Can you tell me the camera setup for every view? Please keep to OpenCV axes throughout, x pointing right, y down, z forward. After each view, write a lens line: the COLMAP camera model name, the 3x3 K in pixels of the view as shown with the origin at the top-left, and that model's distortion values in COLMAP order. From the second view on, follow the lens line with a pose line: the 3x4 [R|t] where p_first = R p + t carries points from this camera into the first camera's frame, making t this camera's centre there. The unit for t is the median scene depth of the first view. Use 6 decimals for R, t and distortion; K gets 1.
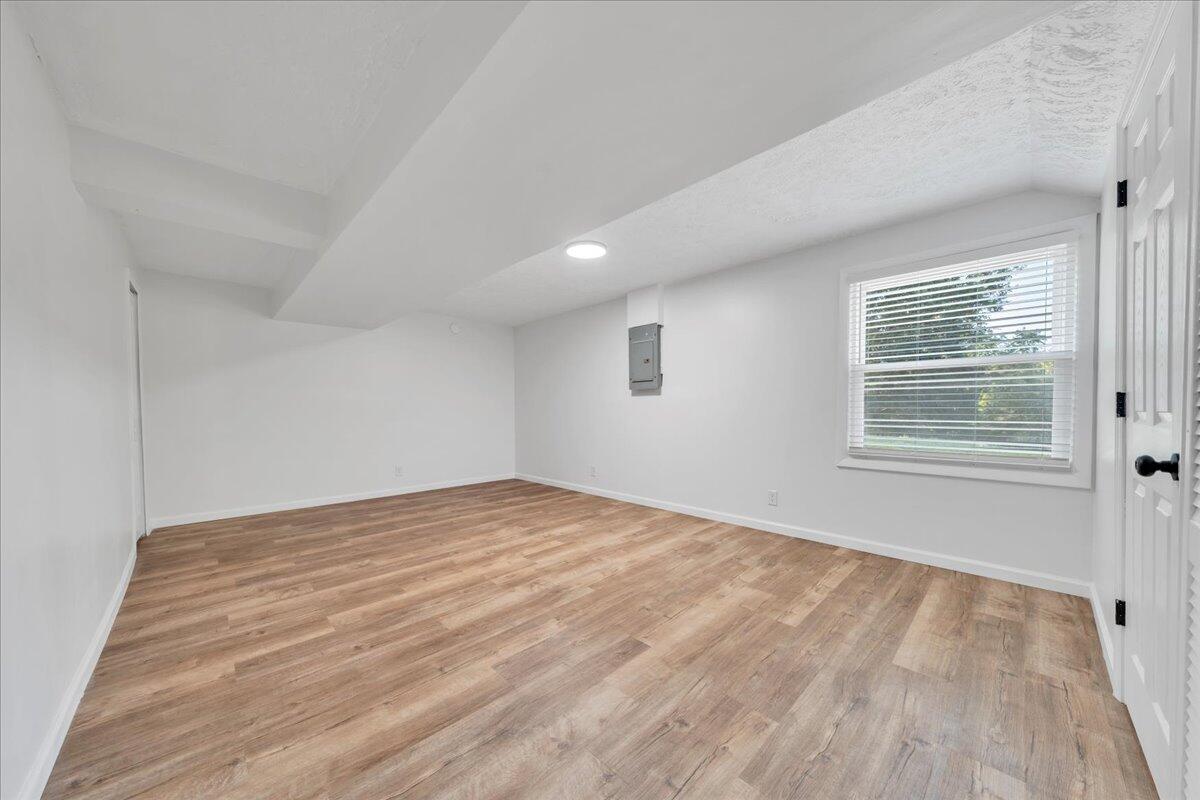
lens RADIAL K [[404.9, 0, 596.0], [0, 404.9, 400.9], [0, 0, 1]] dist [0.000111, 0.000099]
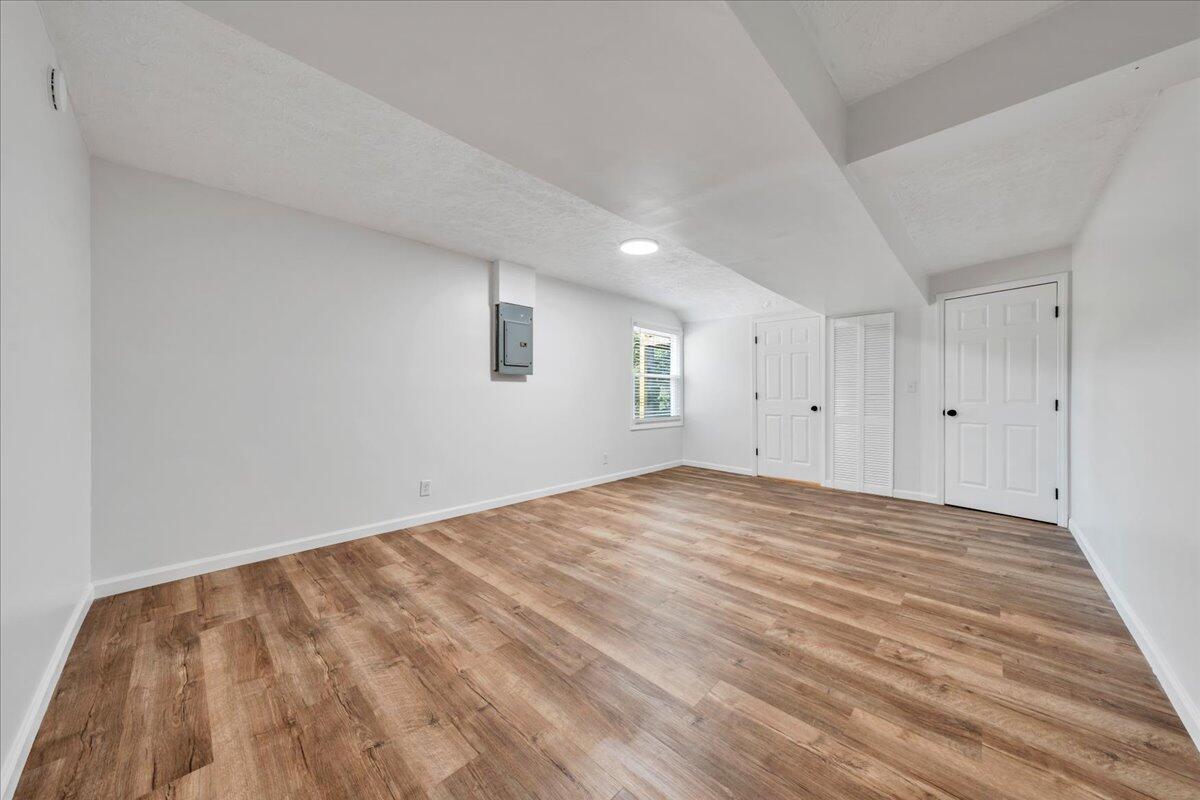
lens RADIAL K [[404.9, 0, 596.0], [0, 404.9, 400.9], [0, 0, 1]] dist [0.000111, 0.000099]
pose [[-0.024015, -0.006991, 0.999687, -1.420378], [-0.022122, 0.999734, 0.006460, 0.038197], [-0.999467, -0.021960, -0.024163, 1.546114]]
